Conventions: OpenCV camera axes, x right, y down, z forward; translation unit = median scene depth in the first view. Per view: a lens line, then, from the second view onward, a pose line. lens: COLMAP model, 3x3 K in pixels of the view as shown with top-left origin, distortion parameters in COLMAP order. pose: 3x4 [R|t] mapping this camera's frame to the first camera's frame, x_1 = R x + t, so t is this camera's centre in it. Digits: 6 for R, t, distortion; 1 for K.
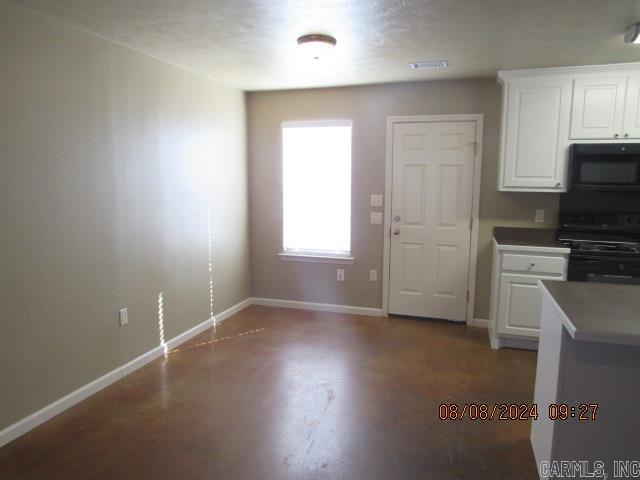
lens RADIAL K [[450.0, 0, 320.0], [0, 450.0, 240.0], [0, 0, 1]] dist [-0.030274, 0.001797]
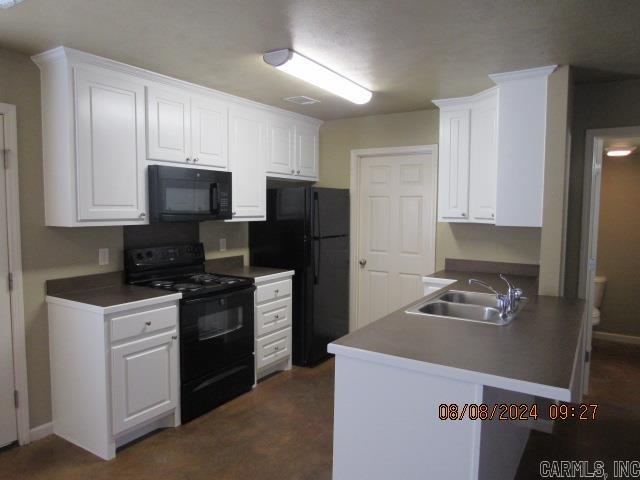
lens RADIAL K [[450.0, 0, 320.0], [0, 450.0, 240.0], [0, 0, 1]] dist [-0.030274, 0.001797]
pose [[0.250731, -0.076318, 0.965044, -0.143175], [0.121926, 0.991439, 0.046727, -0.073015], [-0.960348, 0.105948, 0.257890, 0.457619]]
